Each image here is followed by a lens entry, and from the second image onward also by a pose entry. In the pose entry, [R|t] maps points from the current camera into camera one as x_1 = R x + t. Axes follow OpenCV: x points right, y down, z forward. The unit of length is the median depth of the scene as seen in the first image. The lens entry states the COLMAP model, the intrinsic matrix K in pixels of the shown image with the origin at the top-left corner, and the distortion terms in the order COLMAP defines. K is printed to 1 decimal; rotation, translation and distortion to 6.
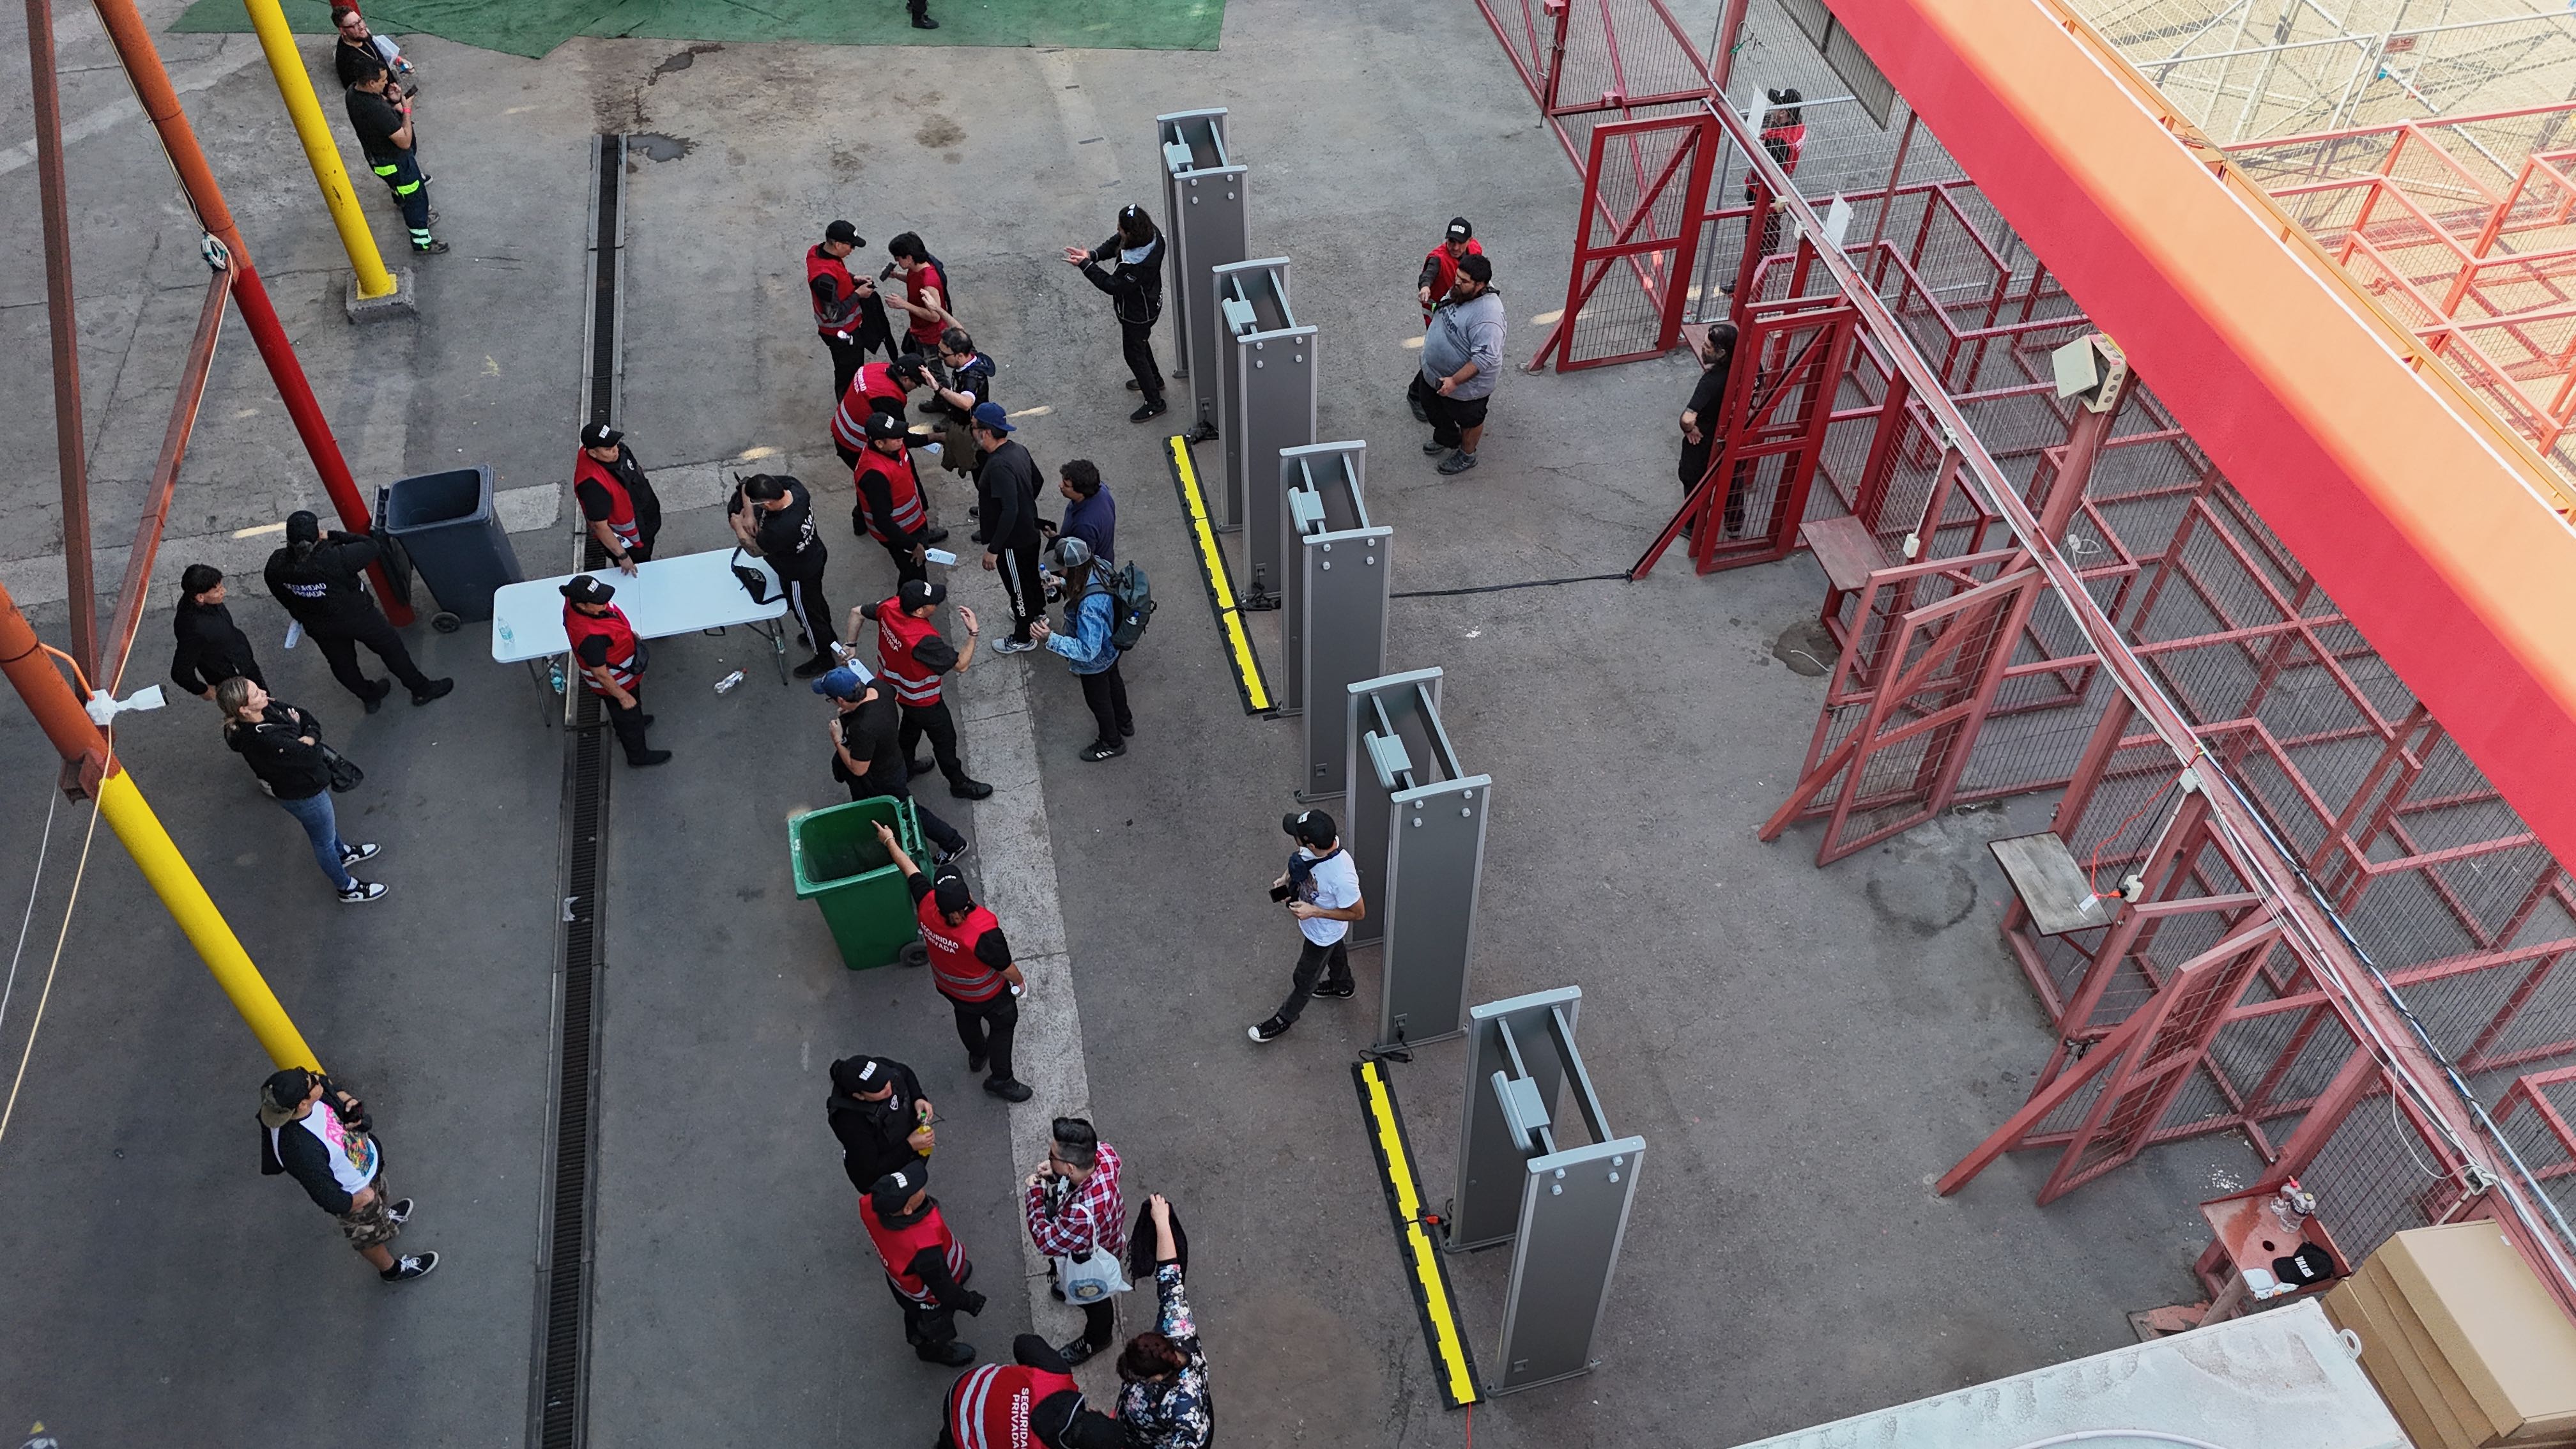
lens RADIAL K [[1905.8, 0, 1286.7], [0, 1905.8, 725.6], [0, 0, 1]] dist [0.045531, -0.012629]
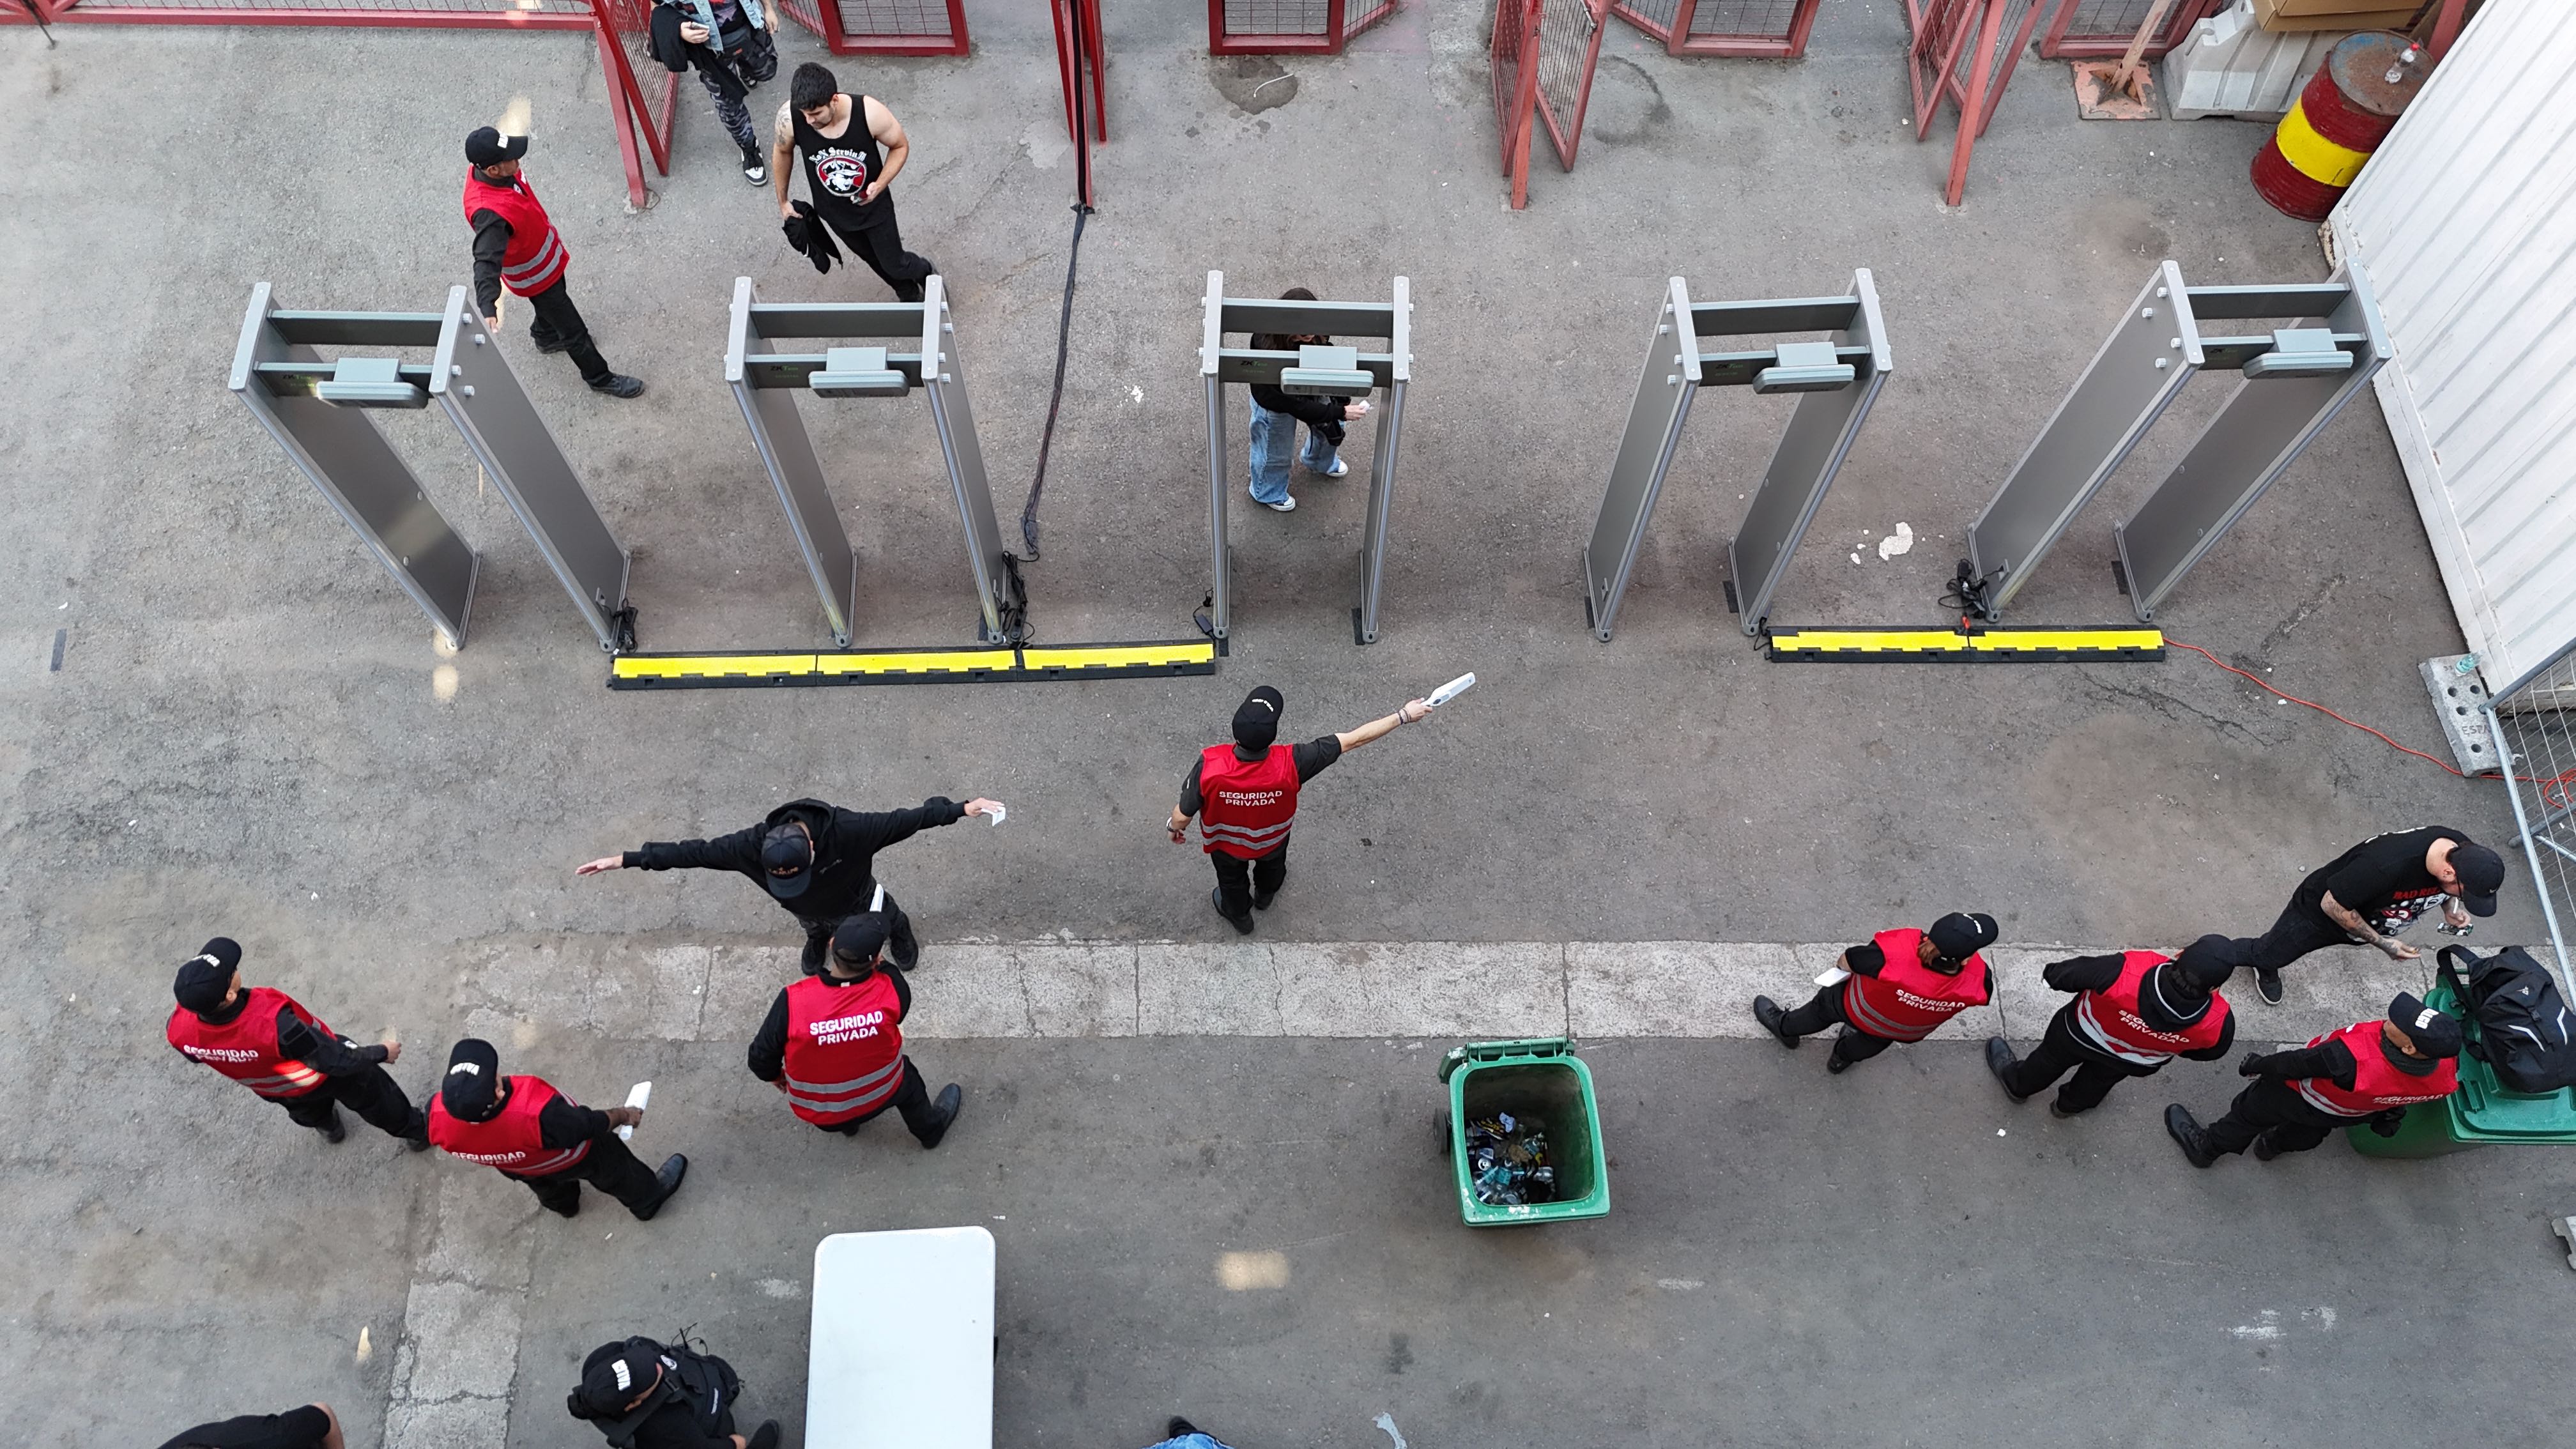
lens RADIAL K [[1905.8, 0, 1287.5], [0, 1905.8, 719.0], [0, 0, 1]] dist [0.045531, -0.012629]
pose [[0.195703, -0.884455, 0.423603, -0.320012], [0.713164, 0.424851, 0.557583, -0.363131], [-0.673125, 0.192978, 0.713906, 0.407773]]
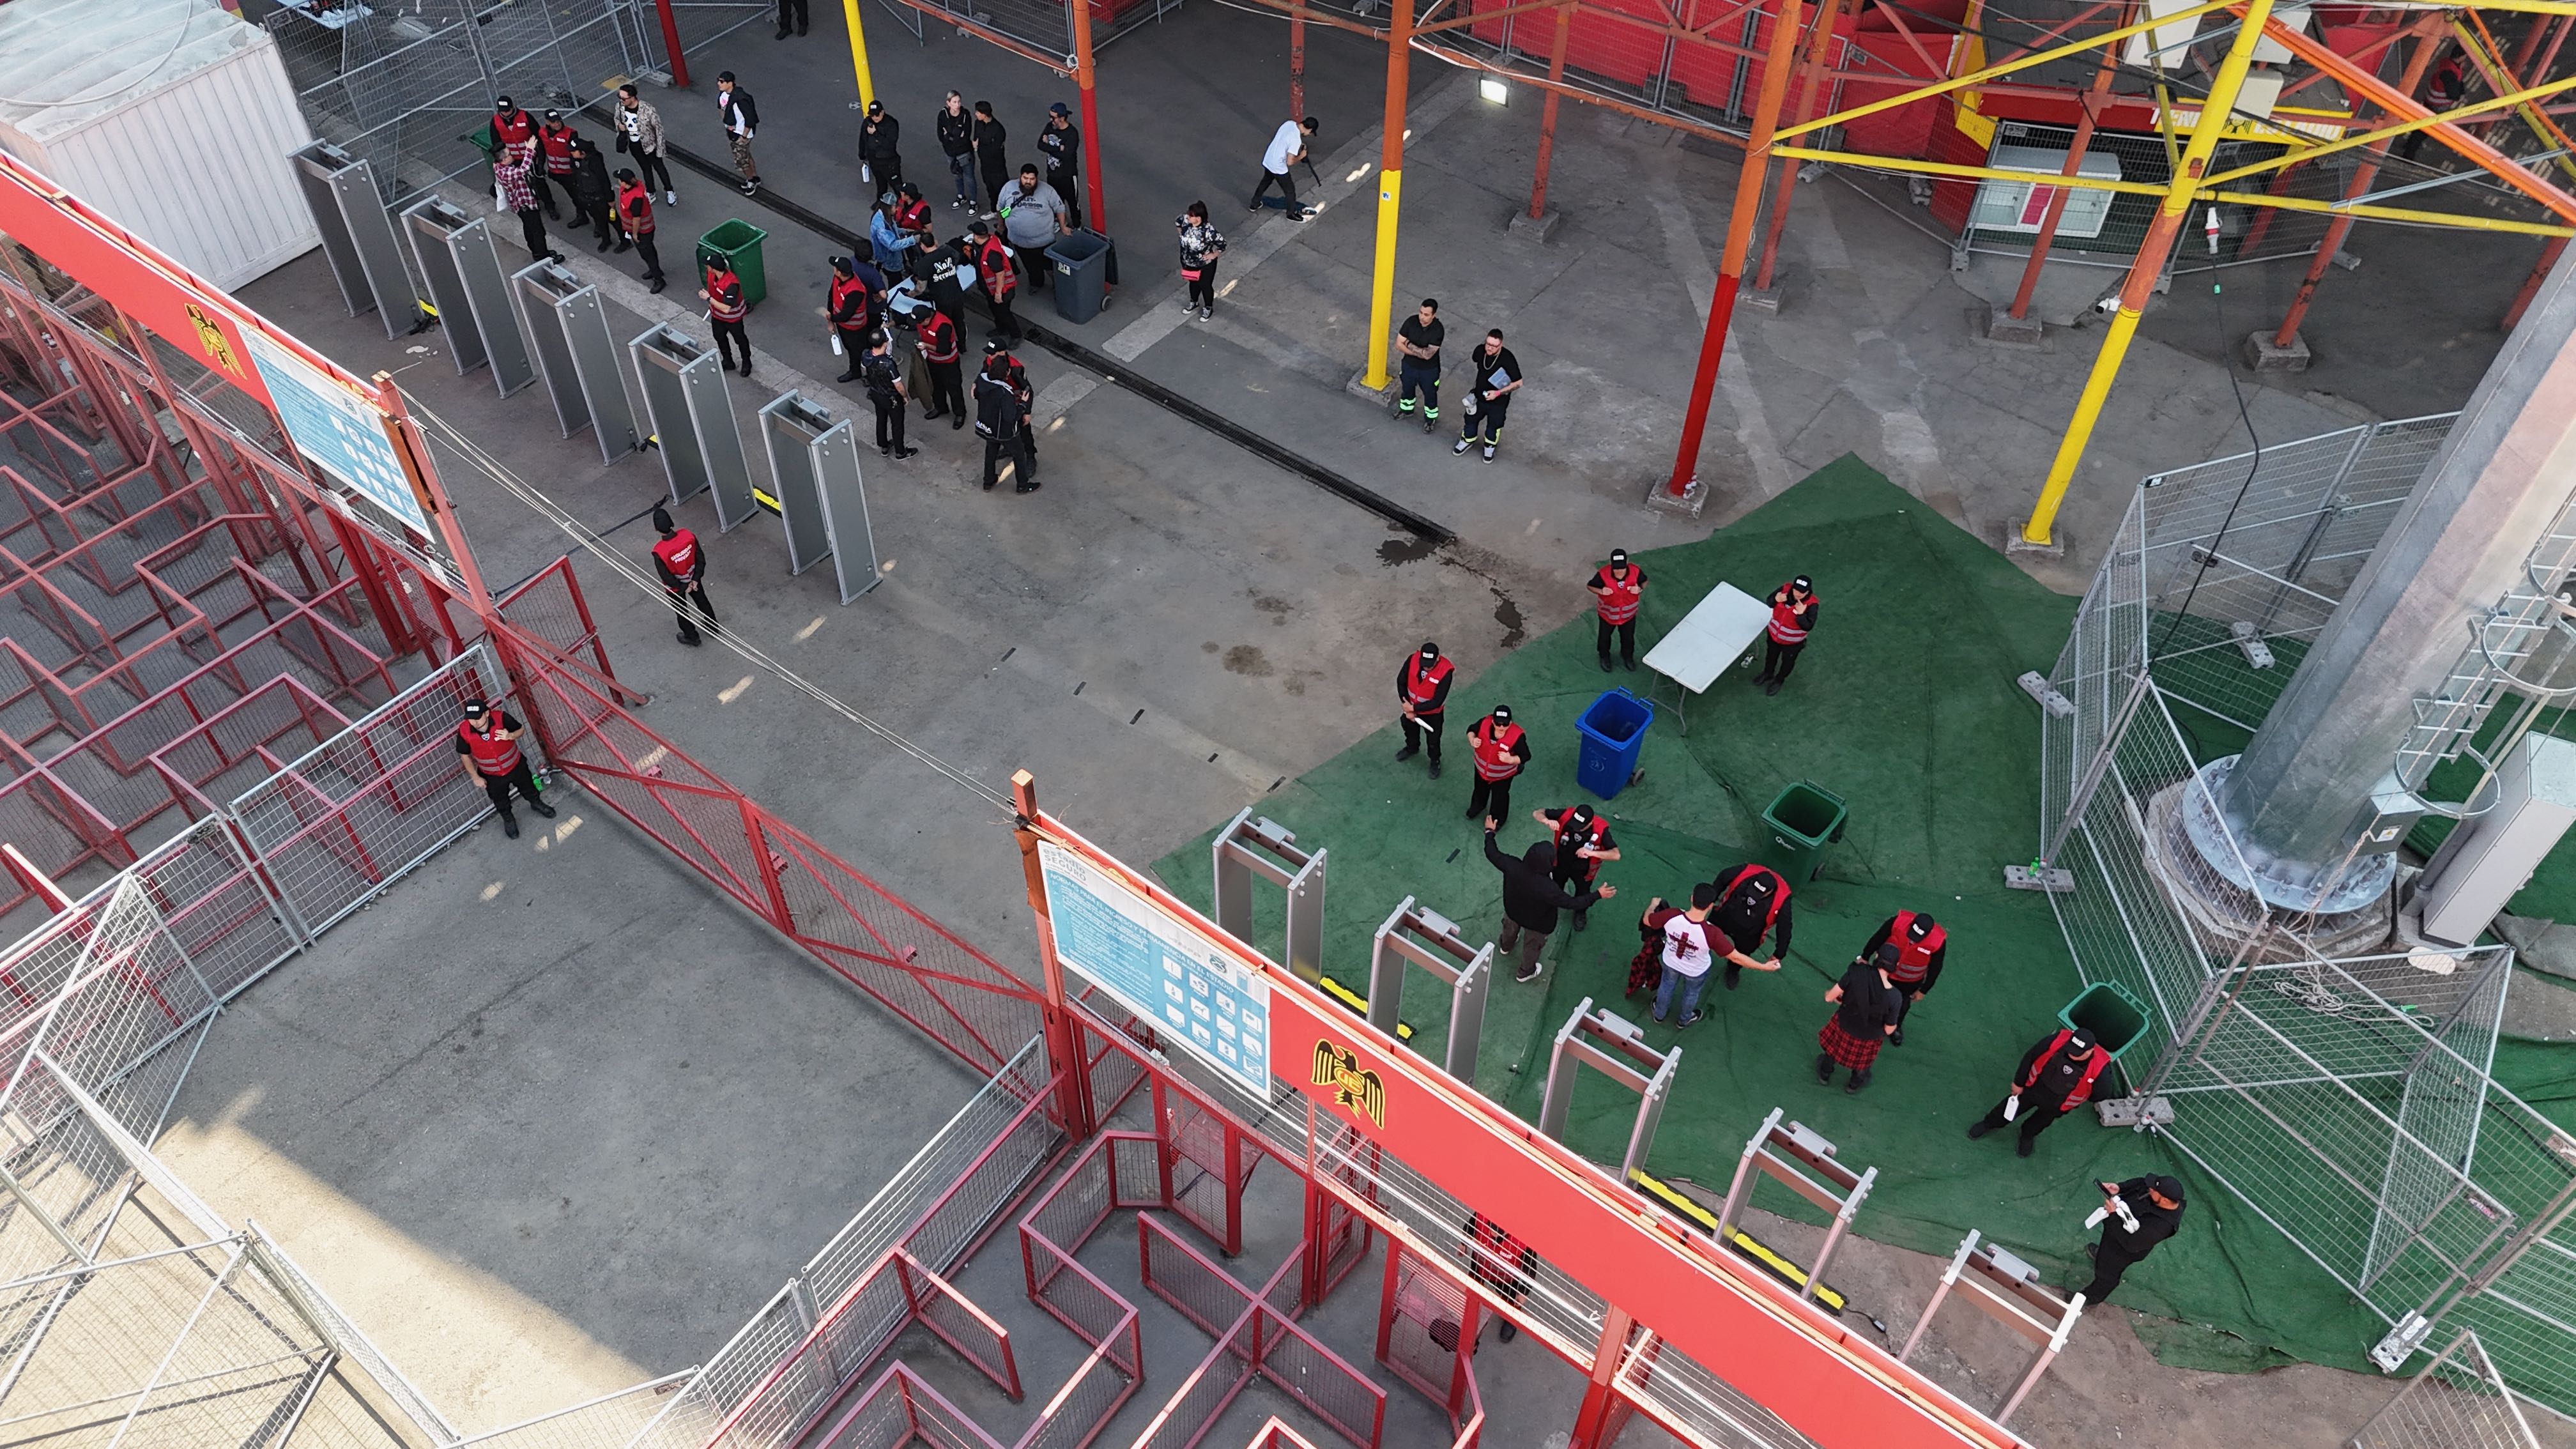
lens RADIAL K [[1905.8, 0, 1288.1], [0, 1905.8, 724.7], [0, 0, 1]] dist [0.045531, -0.012629]
pose [[-0.754068, 0.478443, -0.449971, 0.432374], [-0.495908, 0.034460, 0.867691, -1.686463], [0.430646, 0.877442, 0.211279, 1.017134]]
